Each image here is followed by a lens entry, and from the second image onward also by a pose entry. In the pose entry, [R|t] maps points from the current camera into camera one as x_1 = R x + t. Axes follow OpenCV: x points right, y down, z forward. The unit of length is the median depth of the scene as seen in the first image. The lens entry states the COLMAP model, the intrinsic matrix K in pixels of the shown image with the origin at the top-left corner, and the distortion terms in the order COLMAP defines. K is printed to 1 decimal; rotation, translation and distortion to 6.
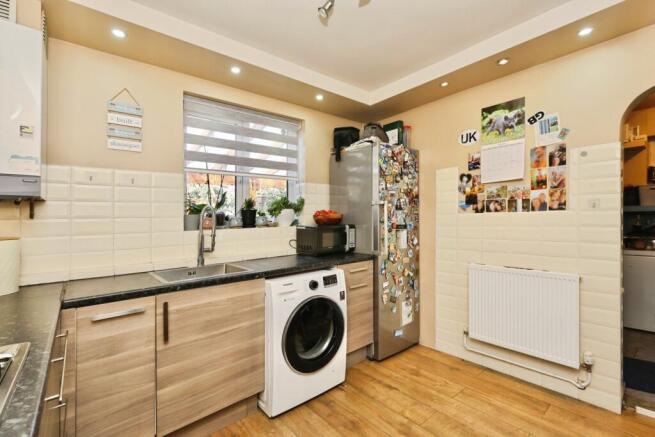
lens RADIAL K [[294.1, 0, 328.7], [0, 294.1, 219.4], [0, 0, 1]] dist [-0.002078, -0.001959]
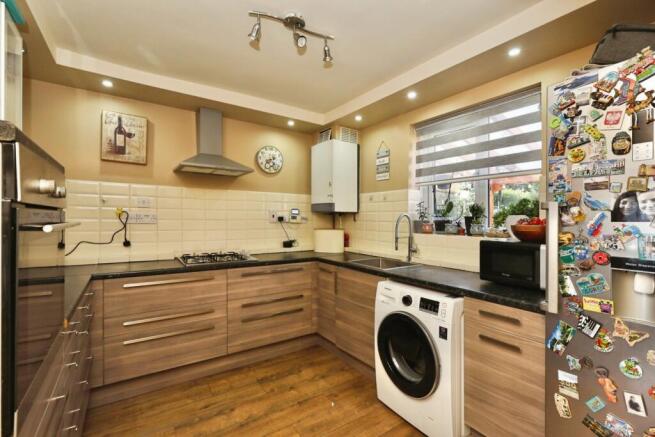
lens RADIAL K [[294.1, 0, 328.6], [0, 294.1, 214.6], [0, 0, 1]] dist [-0.002078, -0.001959]
pose [[-0.108559, 0.006005, -0.994072, 0.849766], [-0.012240, 0.999898, 0.007377, -0.048999], [0.994015, 0.012968, -0.108475, 0.804459]]
